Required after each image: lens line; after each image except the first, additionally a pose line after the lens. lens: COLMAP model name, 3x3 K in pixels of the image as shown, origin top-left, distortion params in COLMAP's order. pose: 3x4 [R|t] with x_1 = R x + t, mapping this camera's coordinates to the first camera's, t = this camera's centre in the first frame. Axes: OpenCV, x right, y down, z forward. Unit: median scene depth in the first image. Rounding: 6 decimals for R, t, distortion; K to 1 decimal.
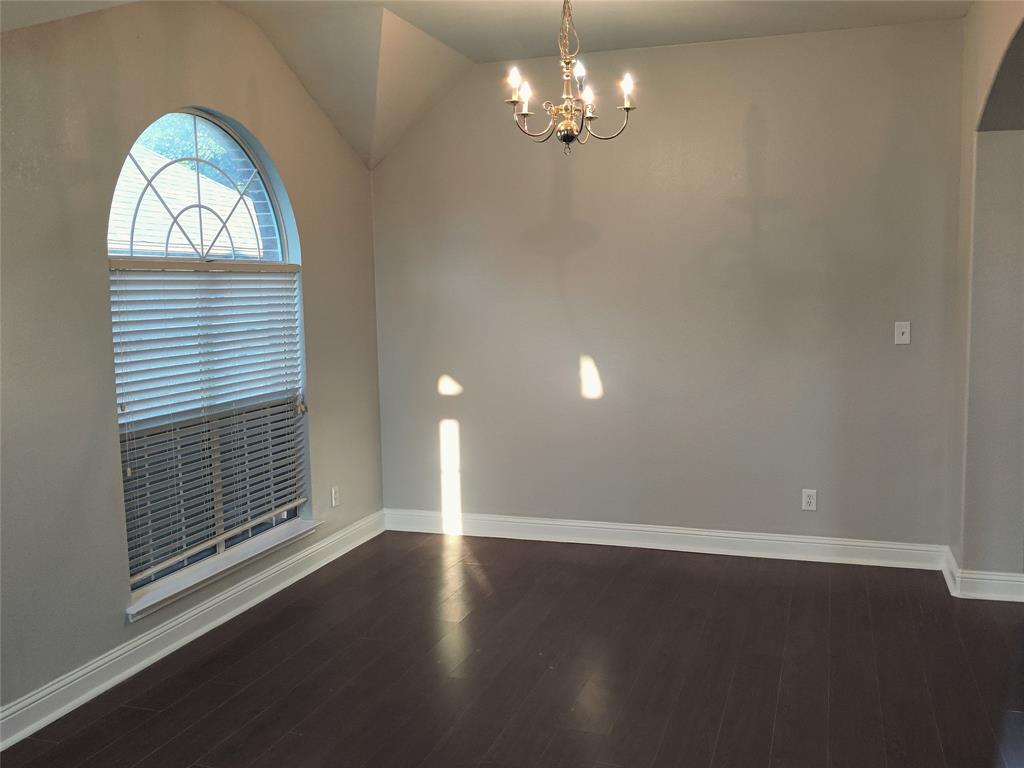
lens RADIAL K [[943.5, 0, 513.6], [0, 943.5, 373.0], [0, 0, 1]] dist [0.032182, 0.000000]
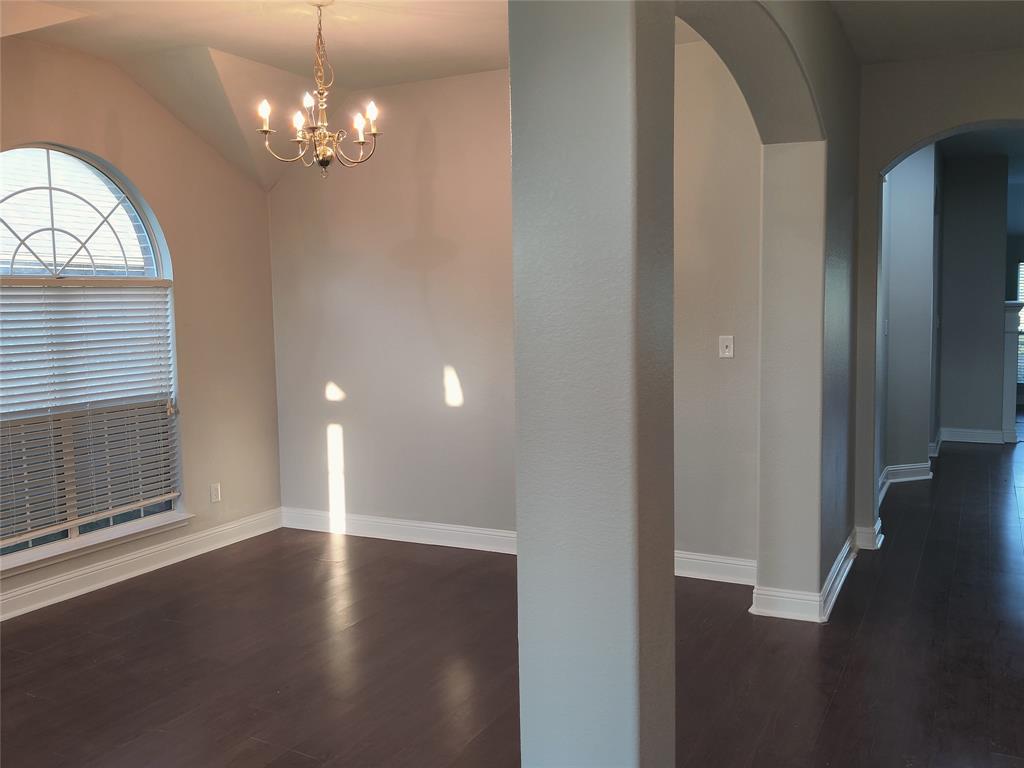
lens RADIAL K [[943.5, 0, 491.5], [0, 943.5, 368.5], [0, 0, 1]] dist [0.032182, 0.000000]
pose [[0.983628, 0.011621, -0.179838, 0.343988], [-0.014603, 0.999777, -0.015267, 0.000129], [0.179620, 0.017644, 0.983578, -0.018498]]
